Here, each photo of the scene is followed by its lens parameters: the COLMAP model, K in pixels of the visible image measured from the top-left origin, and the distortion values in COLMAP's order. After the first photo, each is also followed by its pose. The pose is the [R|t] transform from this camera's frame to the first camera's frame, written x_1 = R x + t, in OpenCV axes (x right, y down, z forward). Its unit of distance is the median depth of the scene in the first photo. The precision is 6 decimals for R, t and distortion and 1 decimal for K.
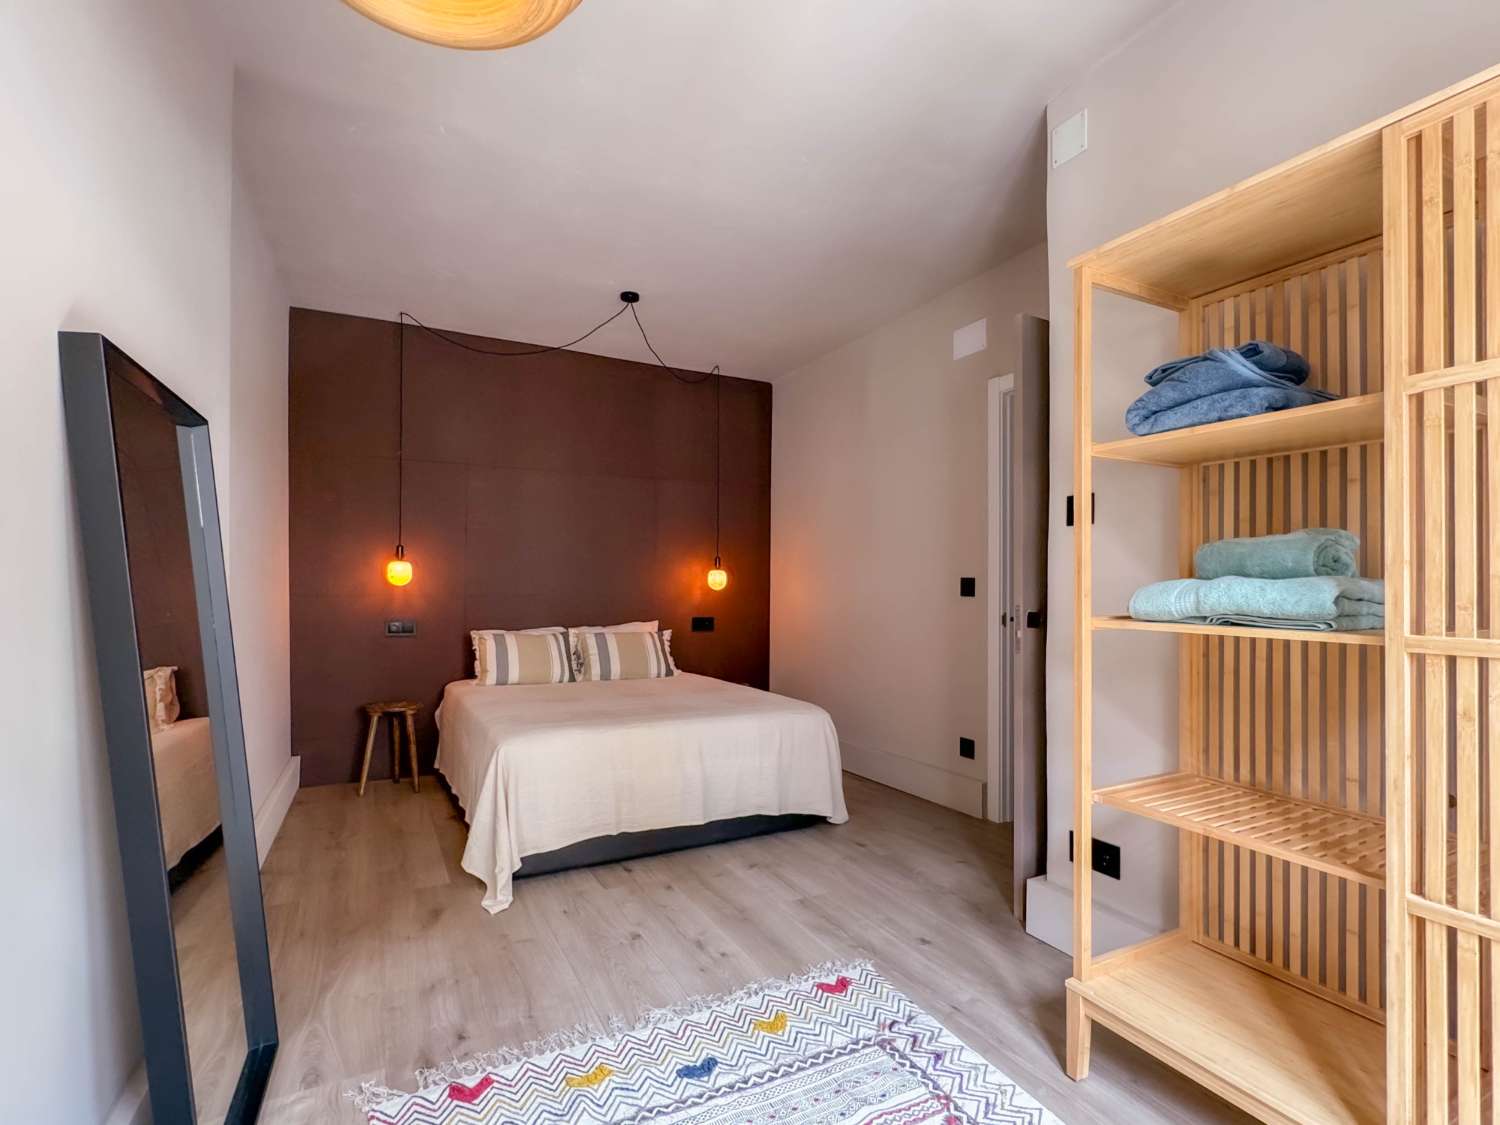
lens RADIAL K [[688.2, 0, 748.7], [0, 688.2, 585.0], [0, 0, 1]] dist [-0.000015, -0.000074]
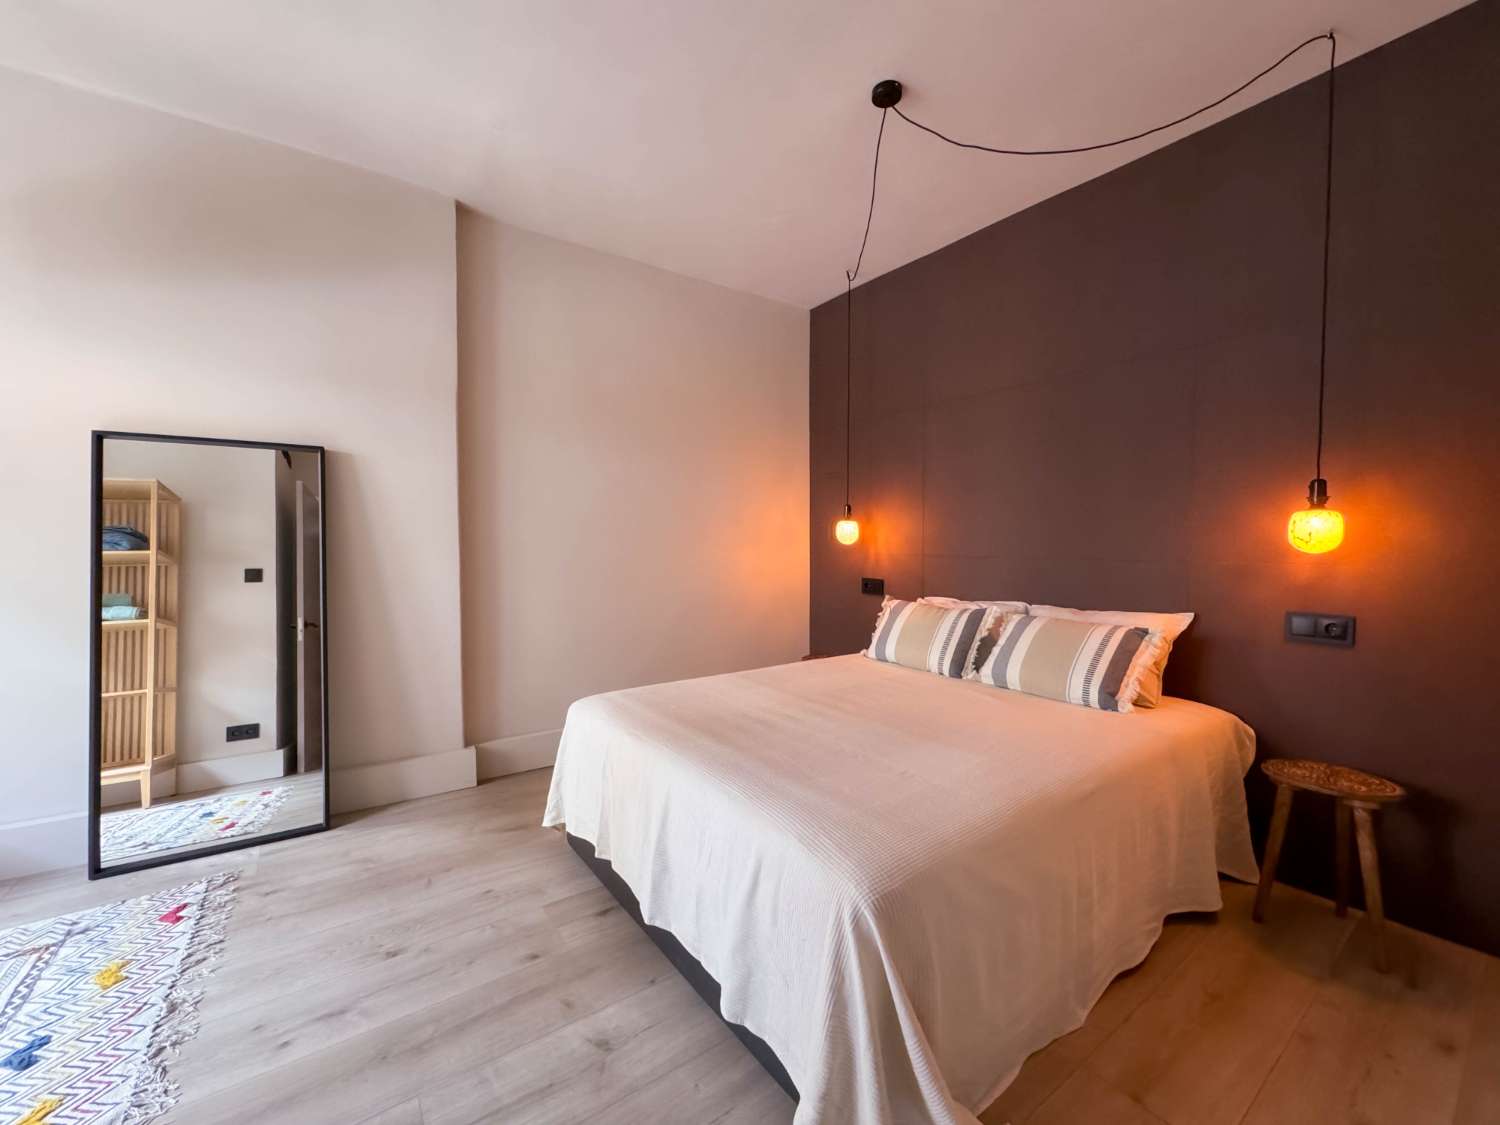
lens RADIAL K [[598.6, 0, 754.5], [0, 598.6, 561.3], [0, 0, 1]] dist [0.000875, -0.000184]
pose [[0.152721, 0.024397, -0.987968, 0.612971], [-0.001403, 0.999700, 0.024470, 0.006970], [0.988268, -0.002351, 0.152709, 1.306059]]
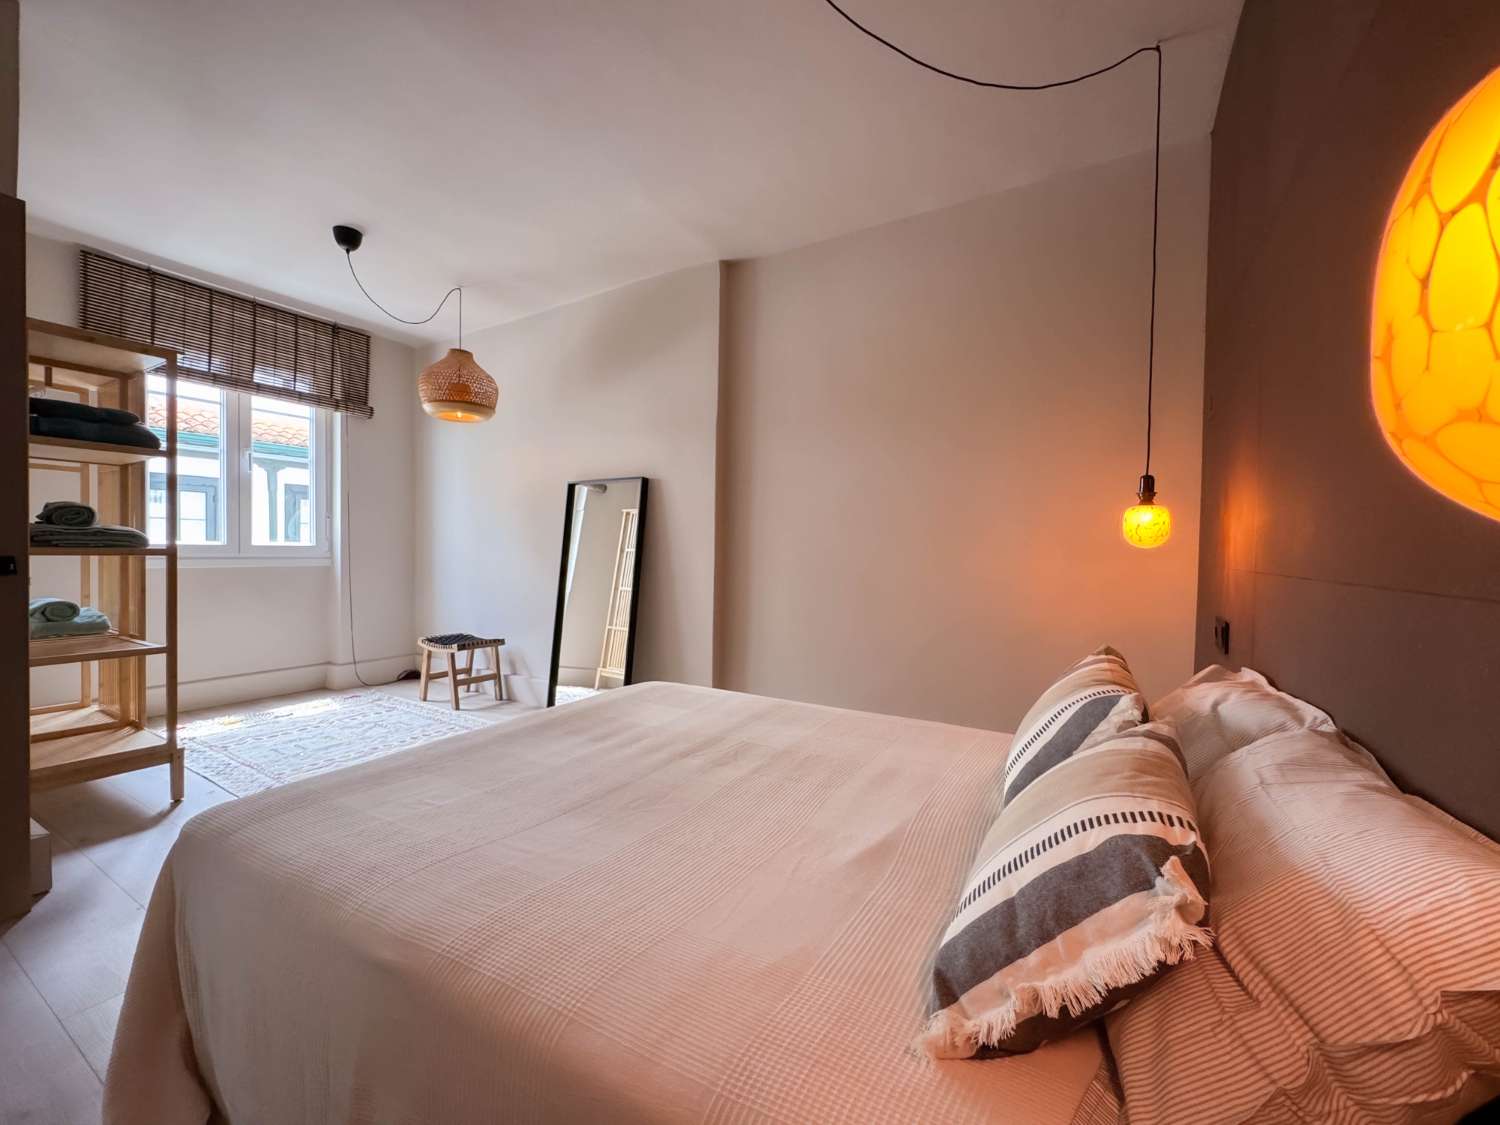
lens RADIAL K [[625.0, 0, 773.6], [0, 625.0, 559.3], [0, 0, 1]] dist [-0.000237, 0.000240]
pose [[-0.844935, -0.008624, -0.534800, 0.021685], [-0.019642, 0.999696, 0.014912, 0.012062], [0.534509, 0.023104, -0.844847, 2.256264]]
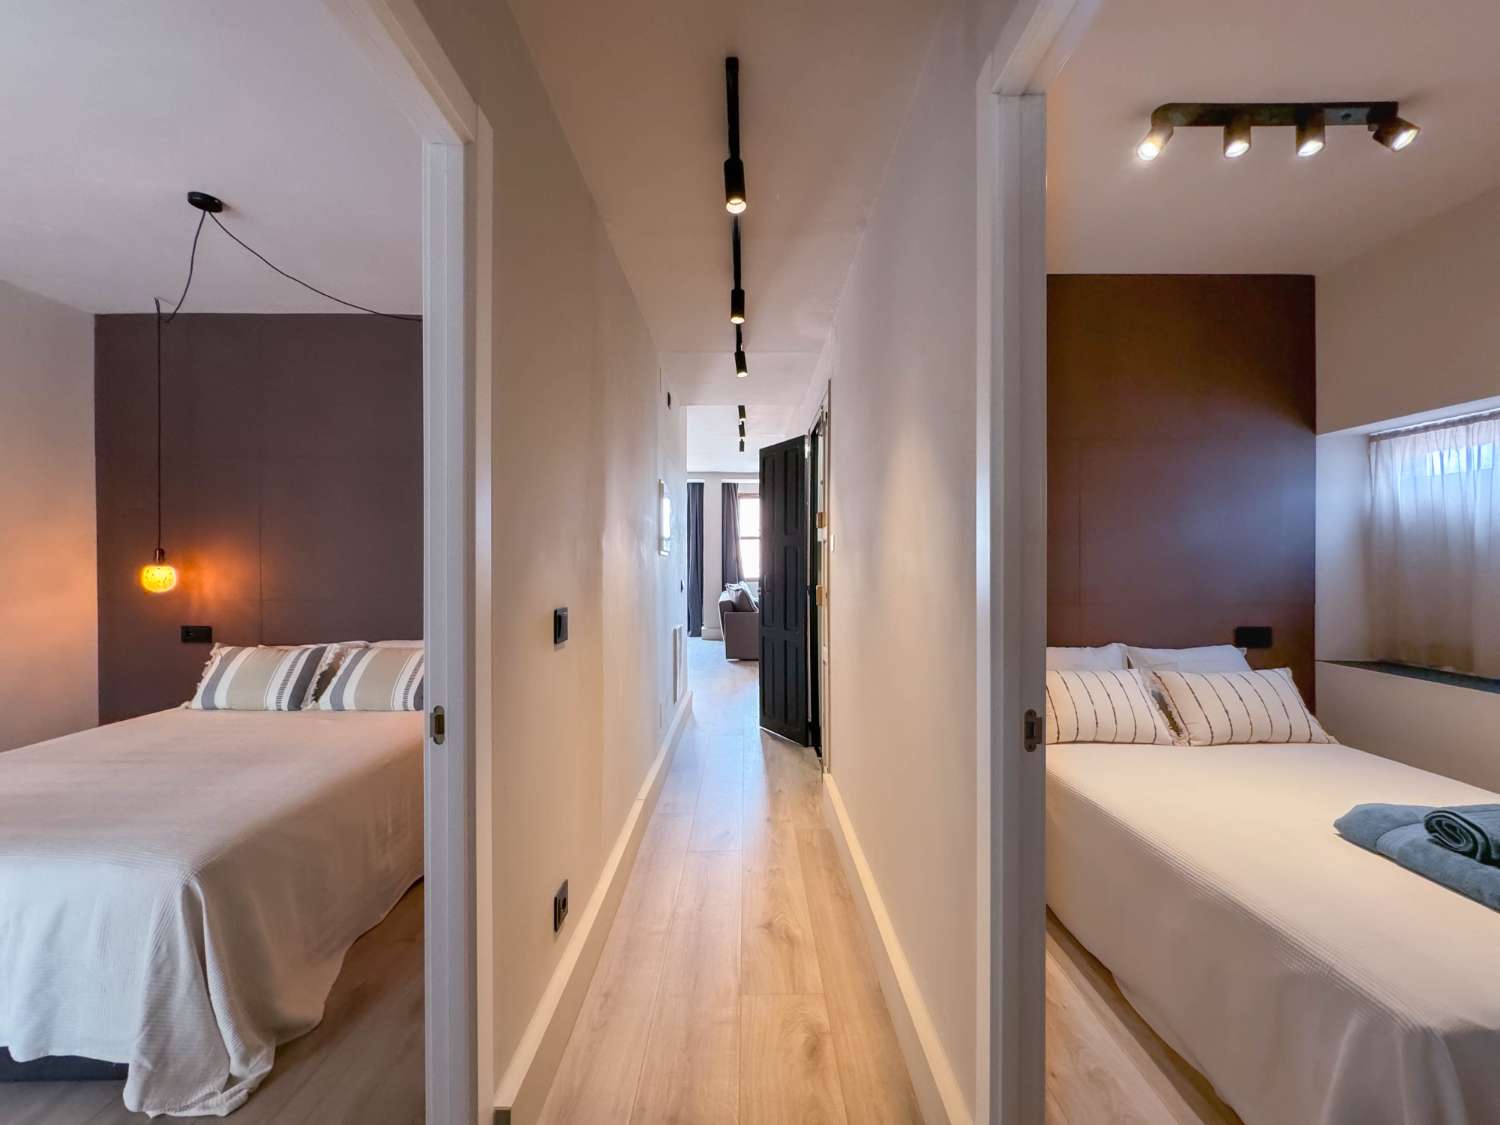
lens RADIAL K [[598.6, 0, 754.5], [0, 598.6, 561.3], [0, 0, 1]] dist [0.000875, -0.000184]
pose [[0.888226, -0.000660, -0.459406, 1.057121], [0.004912, 0.999955, 0.008061, -0.078334], [0.459380, -0.009416, 0.888190, 1.155703]]
